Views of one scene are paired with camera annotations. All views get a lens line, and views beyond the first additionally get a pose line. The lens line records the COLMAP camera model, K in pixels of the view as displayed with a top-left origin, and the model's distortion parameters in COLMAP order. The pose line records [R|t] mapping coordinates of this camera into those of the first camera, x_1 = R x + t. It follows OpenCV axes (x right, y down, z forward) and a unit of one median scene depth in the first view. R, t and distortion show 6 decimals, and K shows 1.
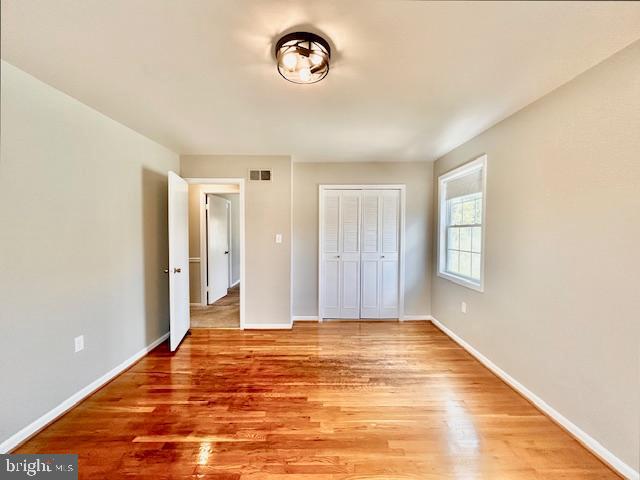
lens RADIAL K [[260.6, 0, 318.9], [0, 260.6, 237.9], [0, 0, 1]] dist [0.001791, 0.000559]
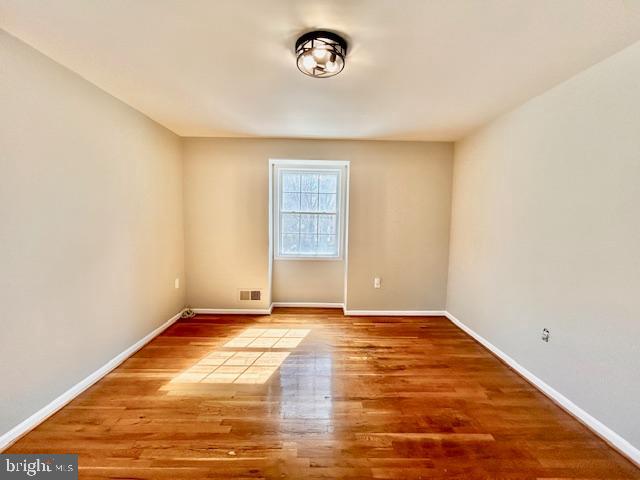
lens RADIAL K [[260.6, 0, 318.9], [0, 260.6, 237.9], [0, 0, 1]] dist [0.001791, 0.000559]
pose [[-0.999454, -0.016501, -0.028608, -0.017020], [-0.019265, 0.994880, 0.099210, -0.023963], [0.026825, 0.099707, -0.994655, 1.109527]]
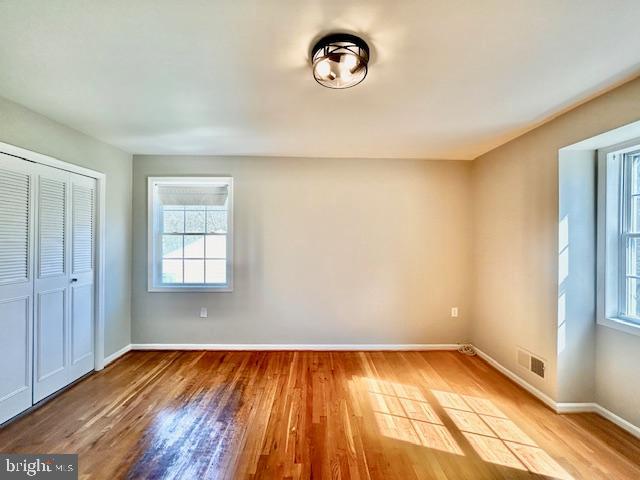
lens RADIAL K [[260.6, 0, 318.9], [0, 260.6, 237.9], [0, 0, 1]] dist [0.001791, 0.000559]
pose [[-0.024393, 0.001124, 0.999702, -0.524596], [0.018654, 0.999826, -0.000669, -0.024957], [-0.999528, 0.018632, -0.024410, 0.576292]]
